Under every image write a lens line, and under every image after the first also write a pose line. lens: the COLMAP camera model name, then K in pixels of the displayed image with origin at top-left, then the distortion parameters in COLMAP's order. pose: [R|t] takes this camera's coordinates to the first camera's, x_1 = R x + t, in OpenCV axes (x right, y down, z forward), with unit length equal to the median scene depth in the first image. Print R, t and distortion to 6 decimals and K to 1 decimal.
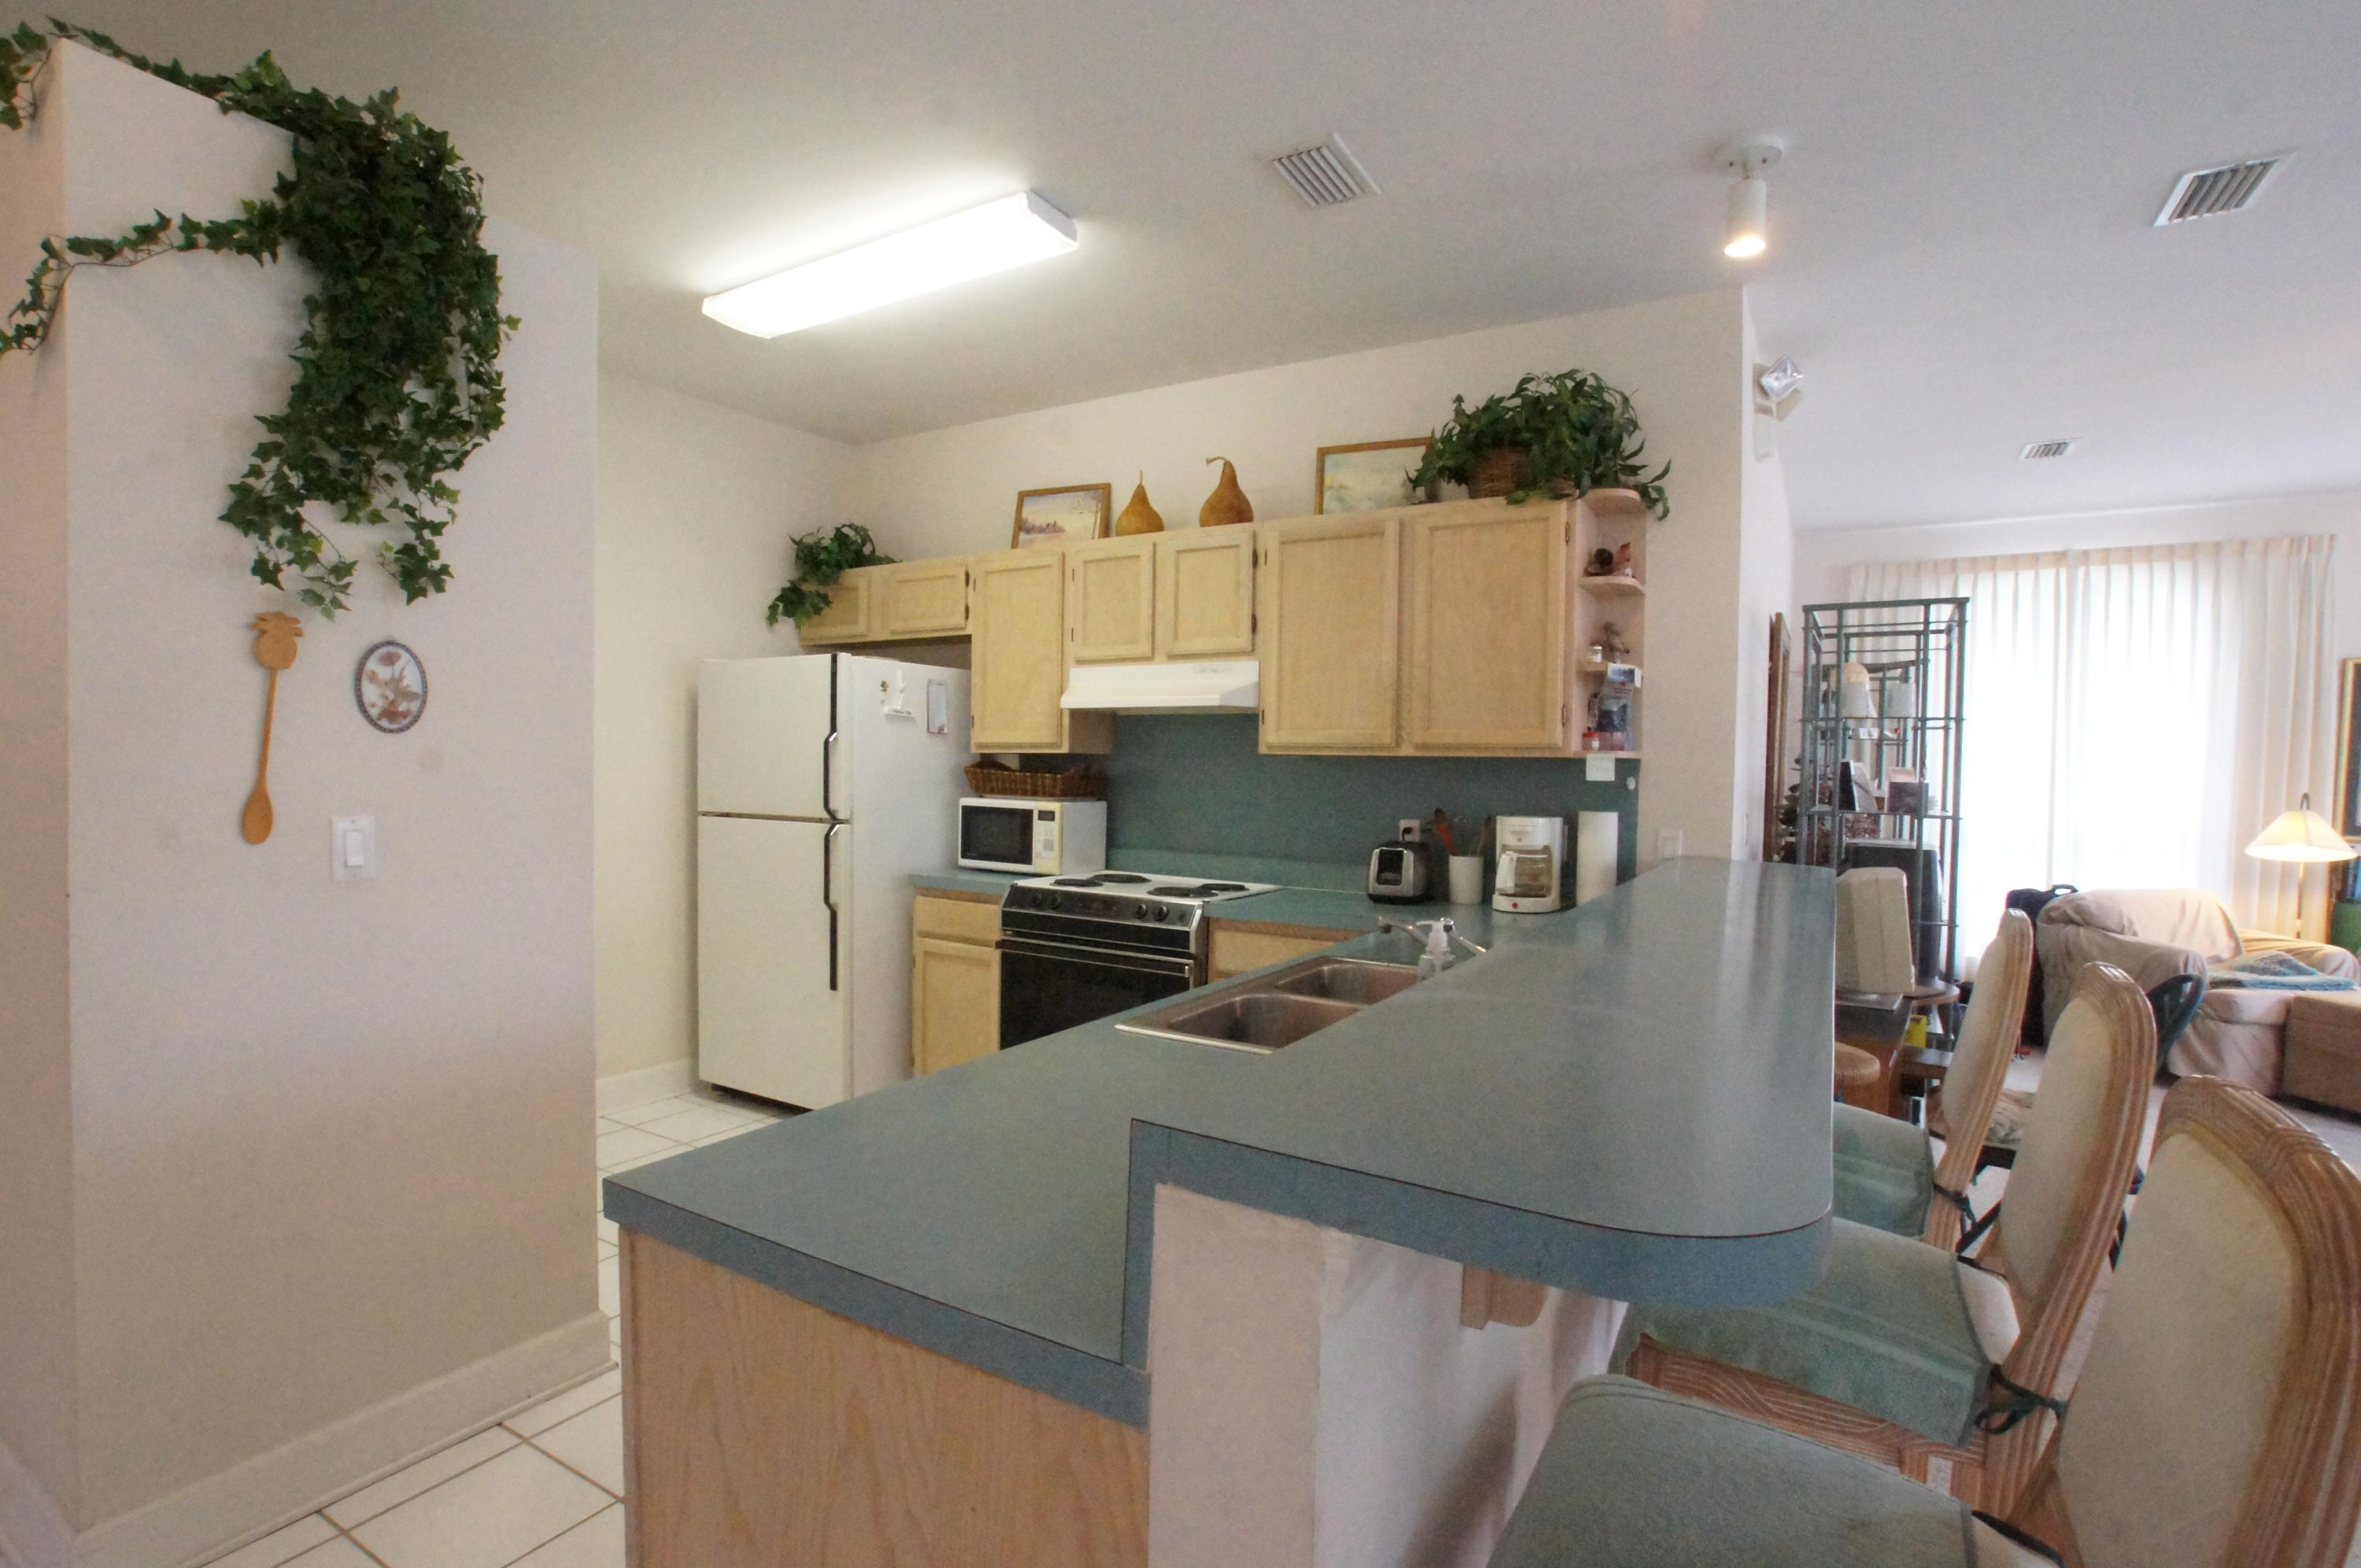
lens RADIAL K [[1122.0, 0, 1165.1], [0, 1122.0, 803.2], [0, 0, 1]] dist [-0.050078, 0.019362]
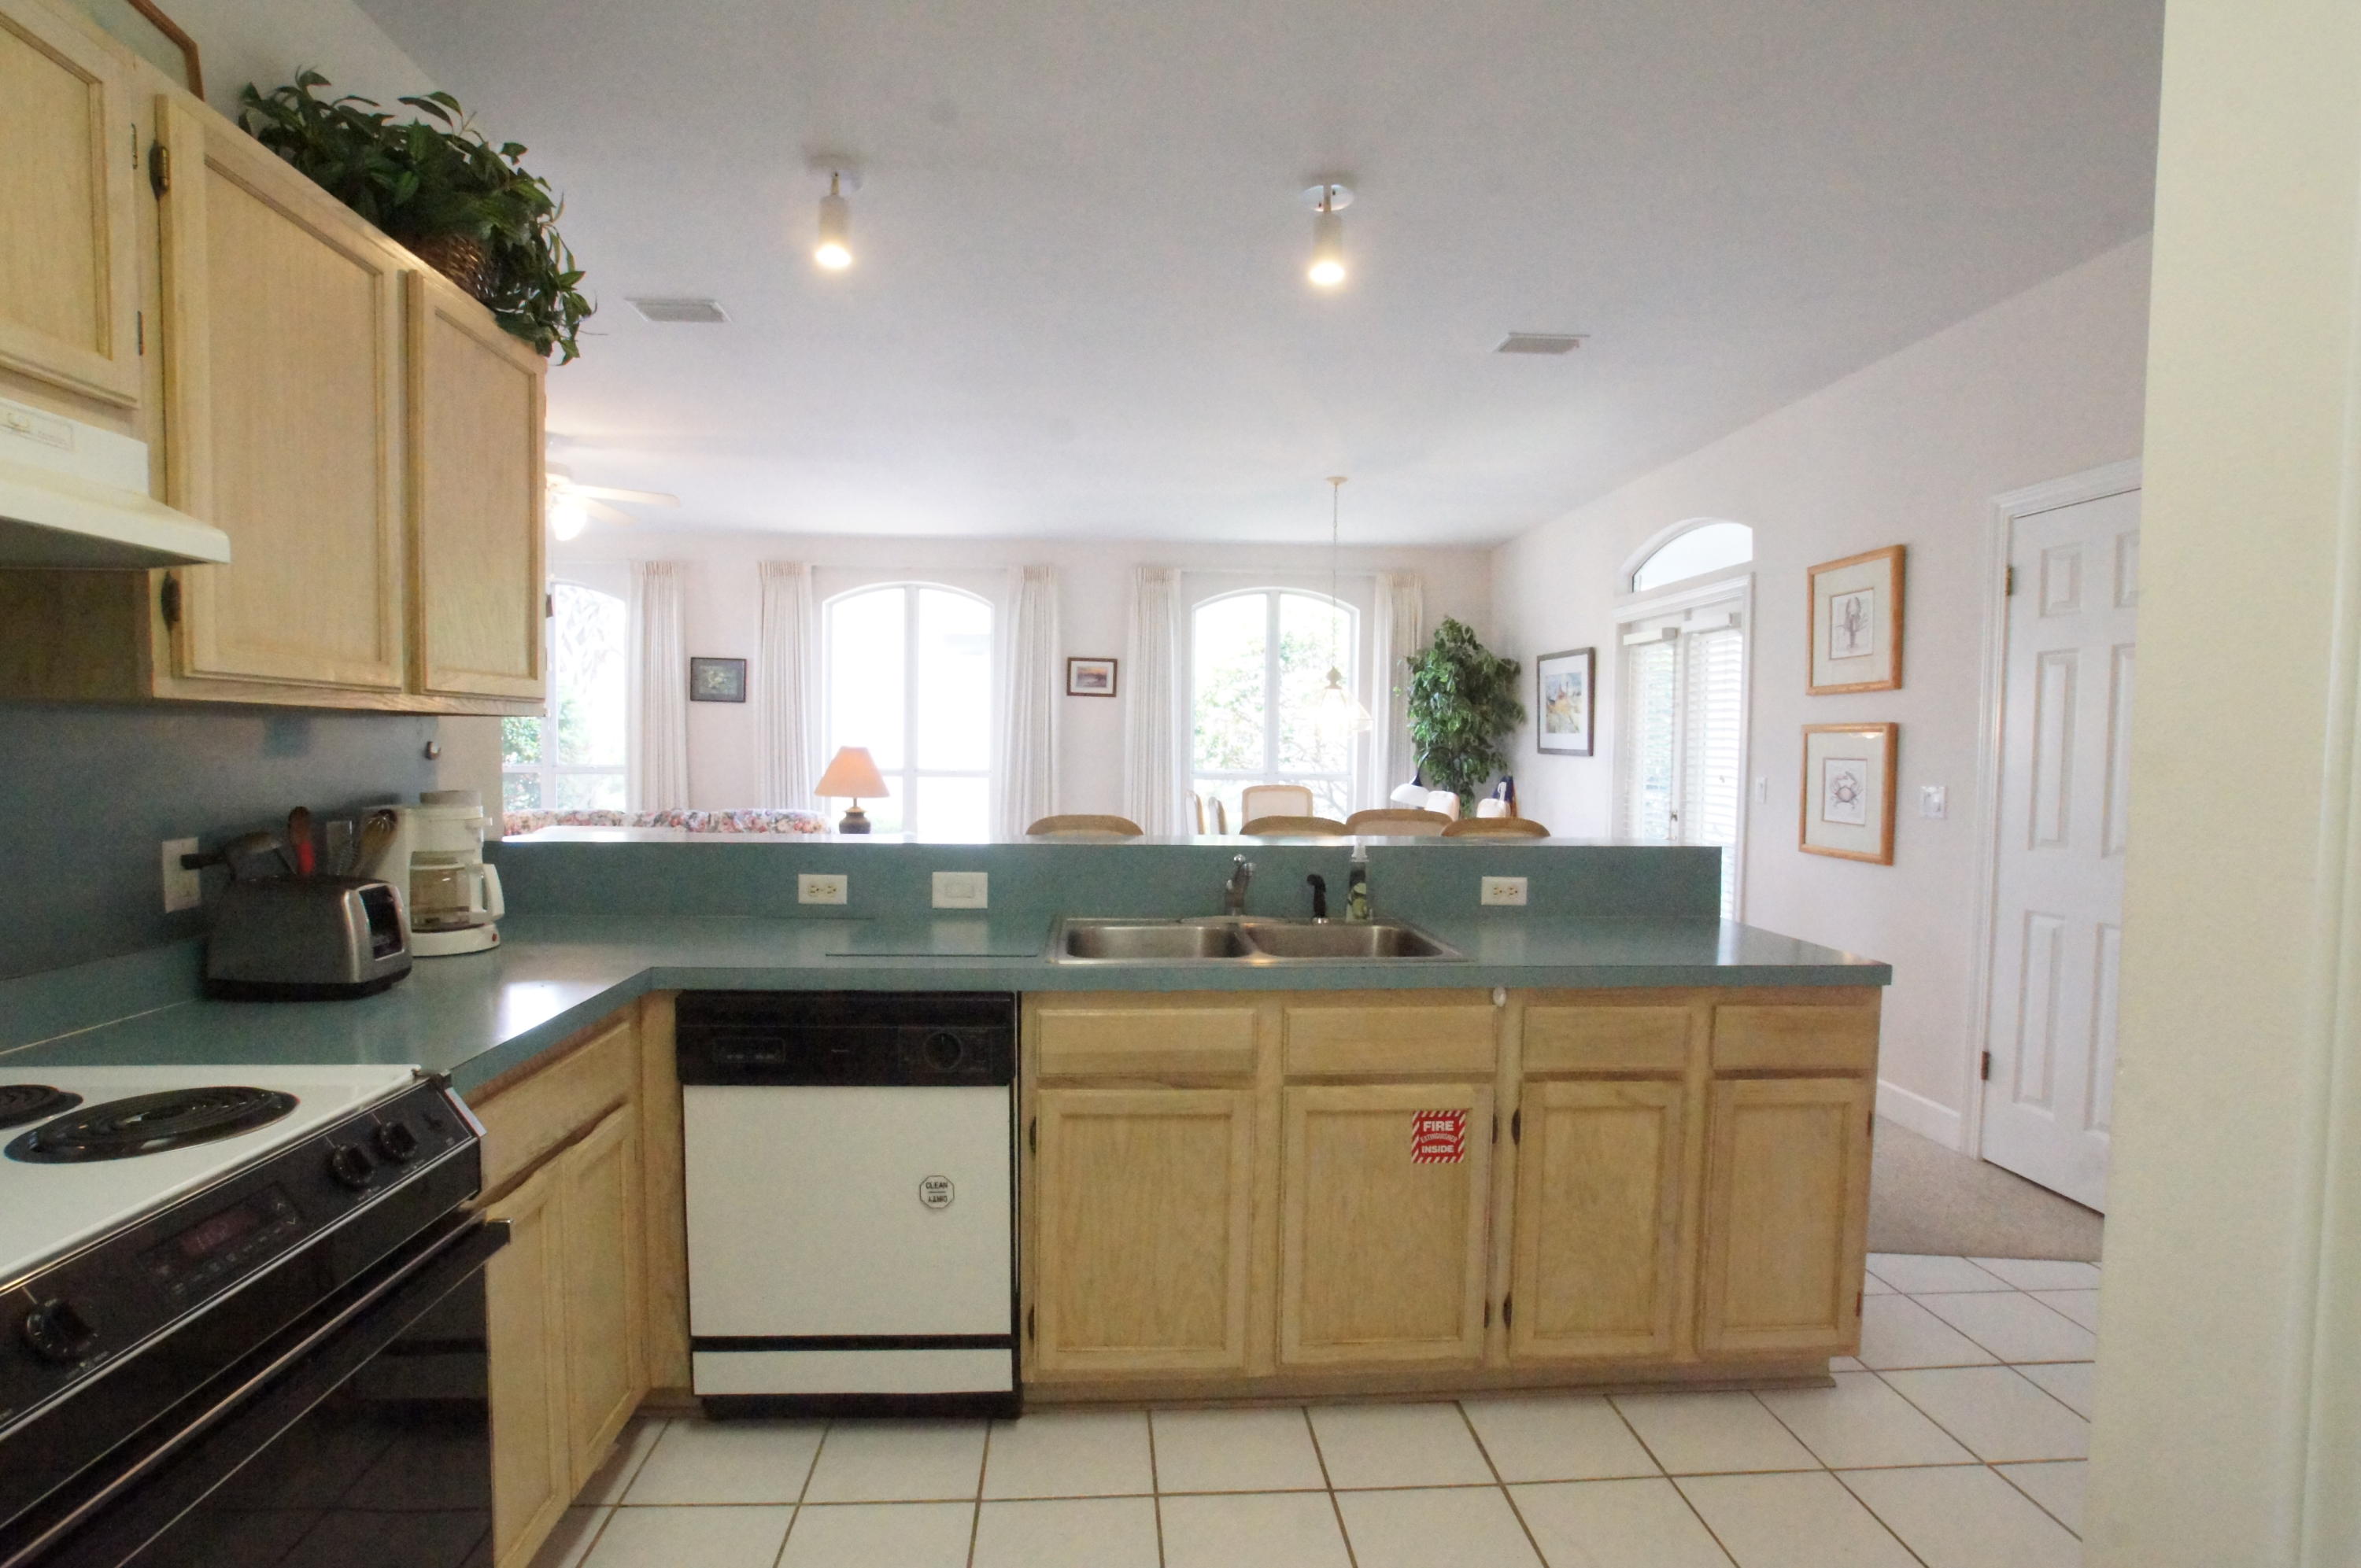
lens RADIAL K [[1130.9, 0, 1158.5], [0, 1130.9, 801.2], [0, 0, 1]] dist [-0.087351, 0.049584]
pose [[-0.568200, -0.063566, 0.820432, -0.422137], [0.007319, 0.996582, 0.082283, -0.038732], [-0.822858, 0.052758, -0.565792, 0.978829]]
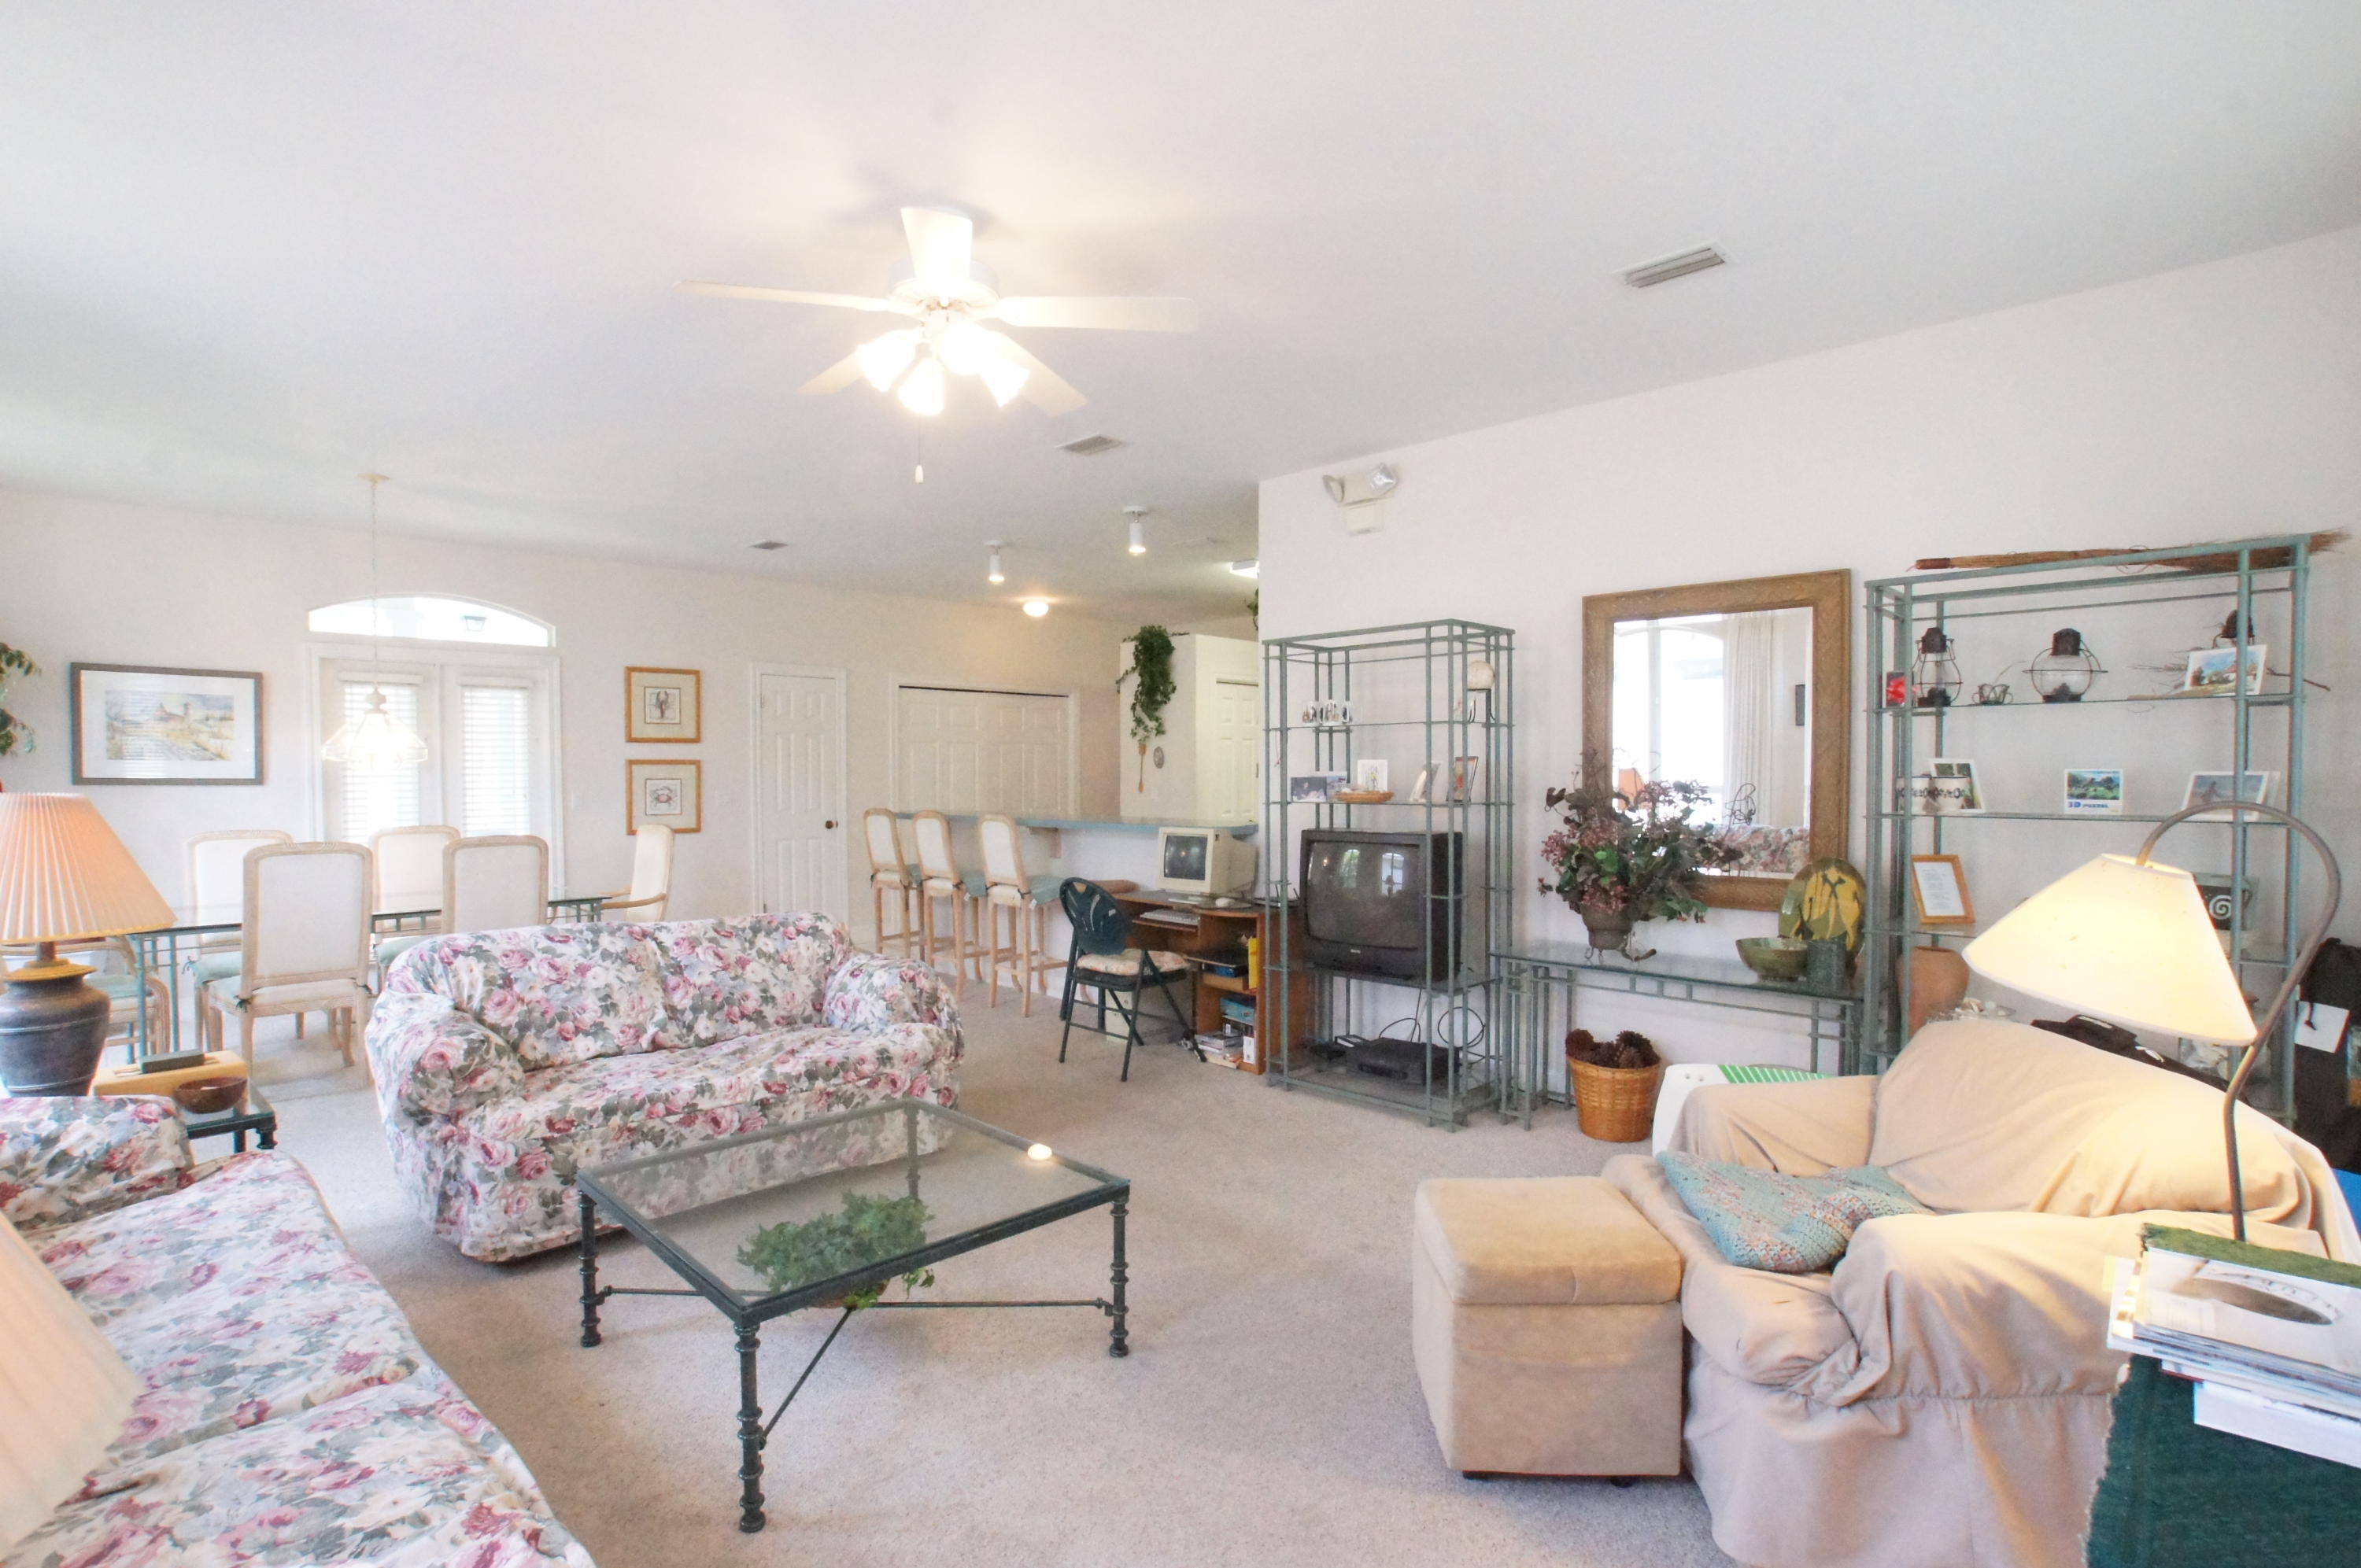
lens RADIAL K [[1130.9, 0, 1158.5], [0, 1130.9, 801.2], [0, 0, 1]] dist [-0.087351, 0.049584]
pose [[-0.237443, 0.009949, -0.971351, 2.038167], [-0.033363, 0.999274, 0.018390, -0.009569], [0.970828, 0.036774, -0.236939, 1.158877]]
